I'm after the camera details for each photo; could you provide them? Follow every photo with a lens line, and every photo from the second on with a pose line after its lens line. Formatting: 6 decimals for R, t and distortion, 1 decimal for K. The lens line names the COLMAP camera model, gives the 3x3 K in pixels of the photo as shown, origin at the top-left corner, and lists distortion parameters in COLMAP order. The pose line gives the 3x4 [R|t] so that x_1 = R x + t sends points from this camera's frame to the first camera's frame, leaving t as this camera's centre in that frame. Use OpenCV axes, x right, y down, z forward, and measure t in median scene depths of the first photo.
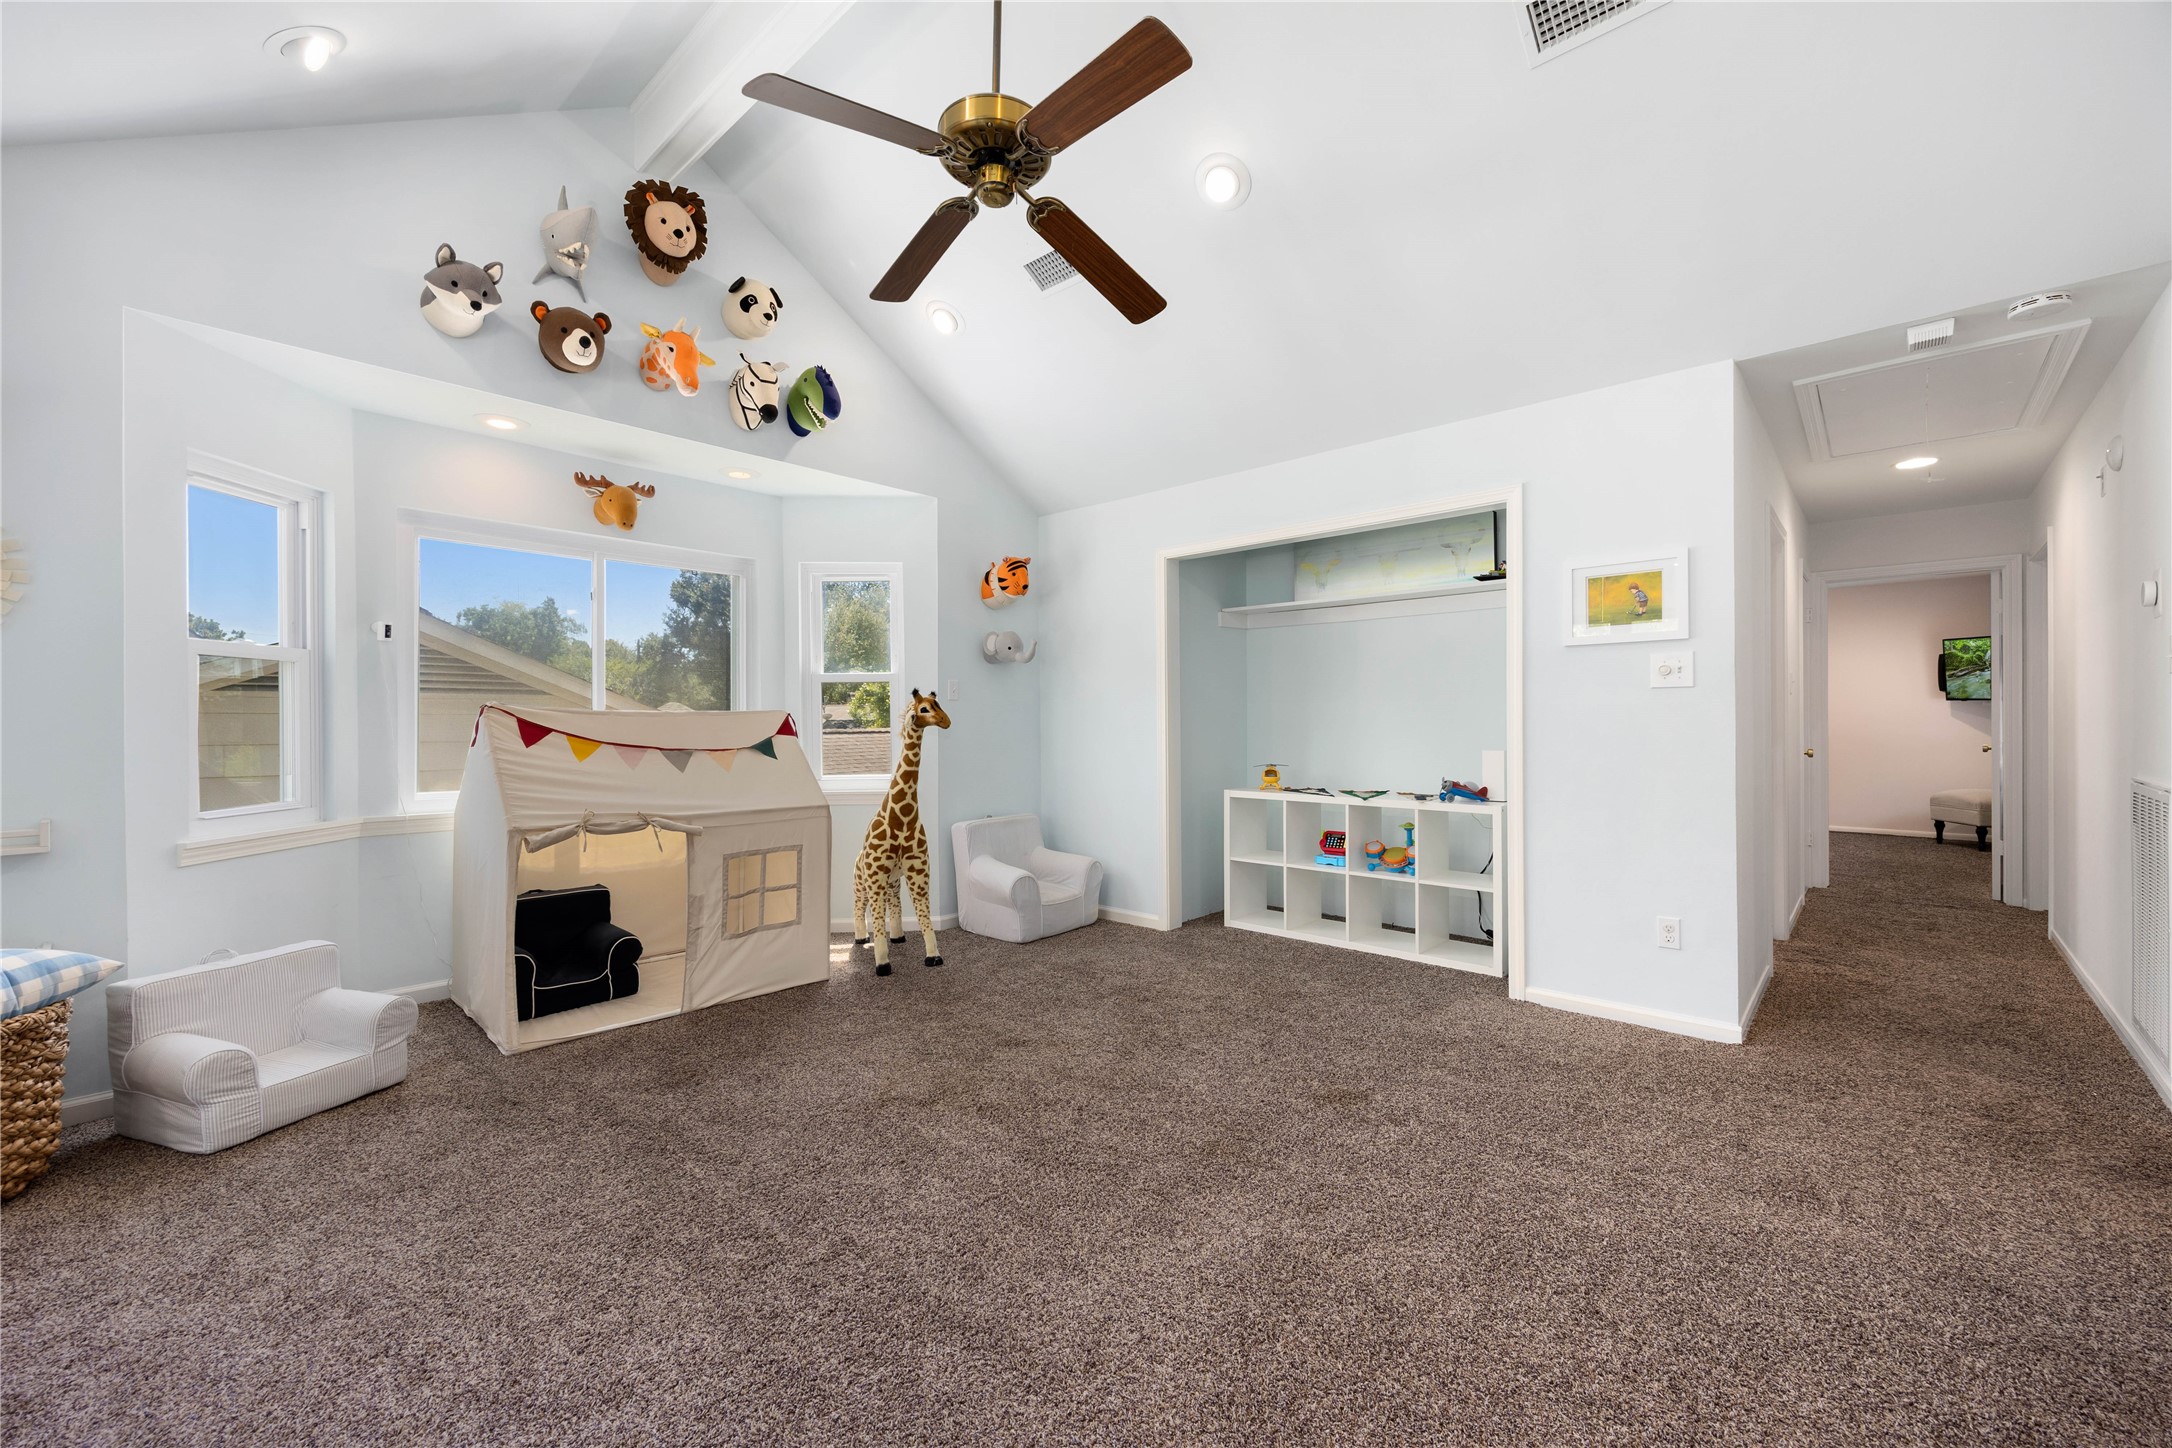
lens RADIAL K [[866.5, 0, 1084.6], [0, 866.5, 724.3], [0, 0, 1]] dist [-0.003064, -0.000643]
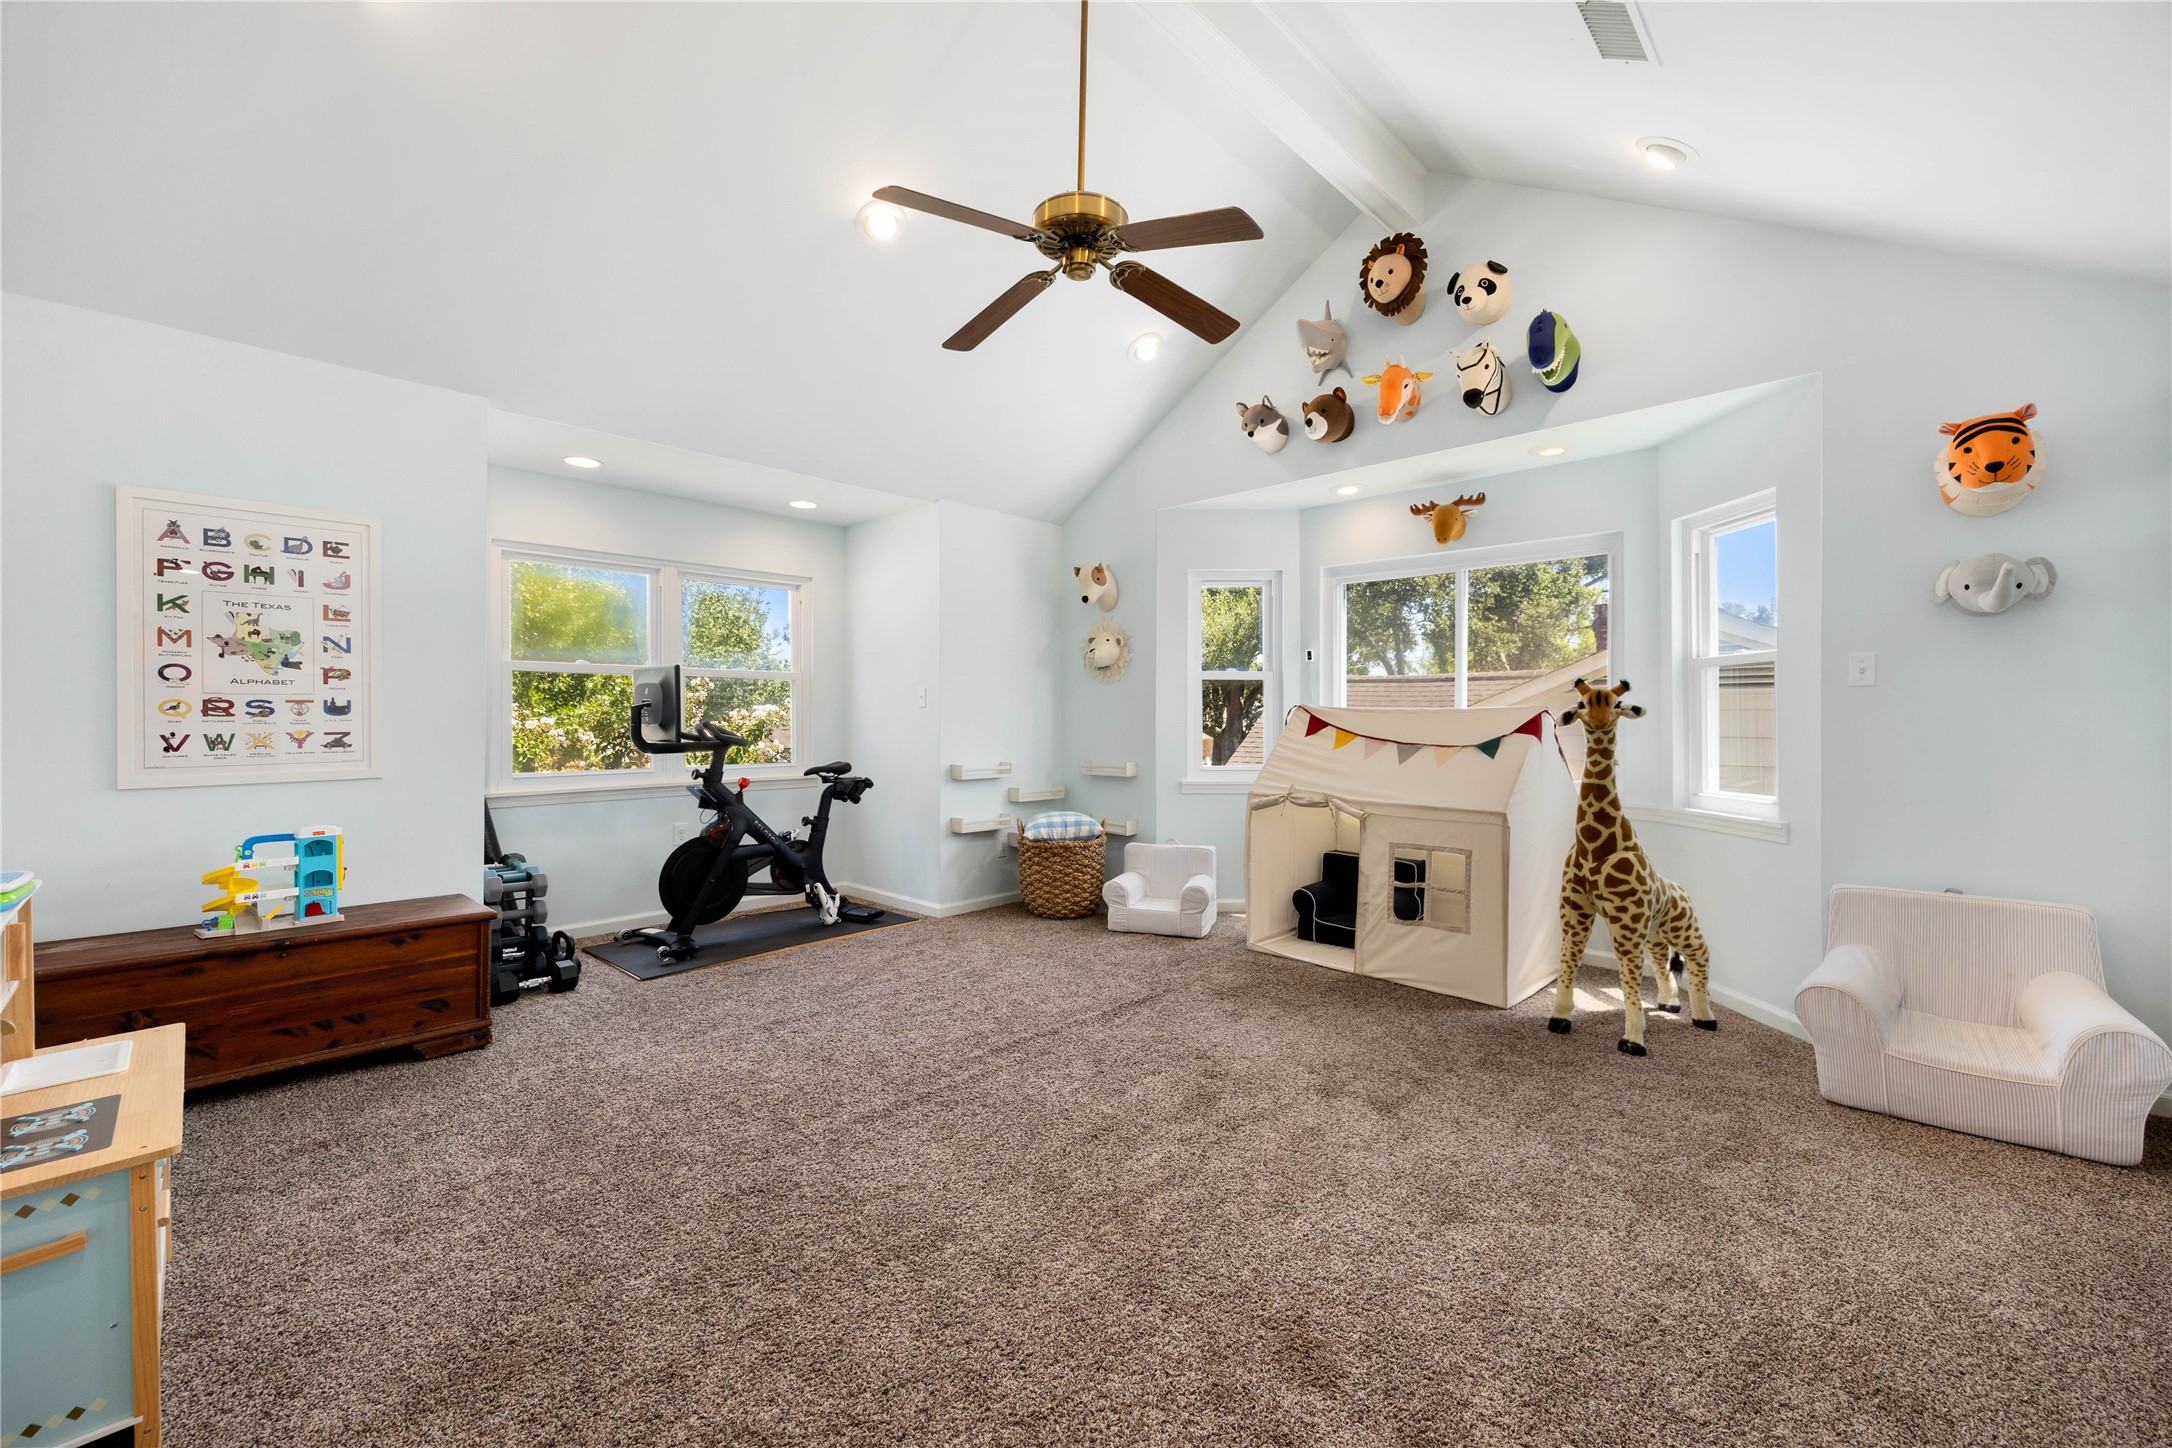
lens RADIAL K [[874.3, 0, 1079.8], [0, 874.3, 714.5], [0, 0, 1]] dist [-0.000852, -0.000251]
pose [[-0.034287, 0.001223, -0.999411, 0.644065], [-0.005958, 0.999981, 0.001428, -0.006833], [0.999394, 0.006004, -0.034279, 0.619452]]
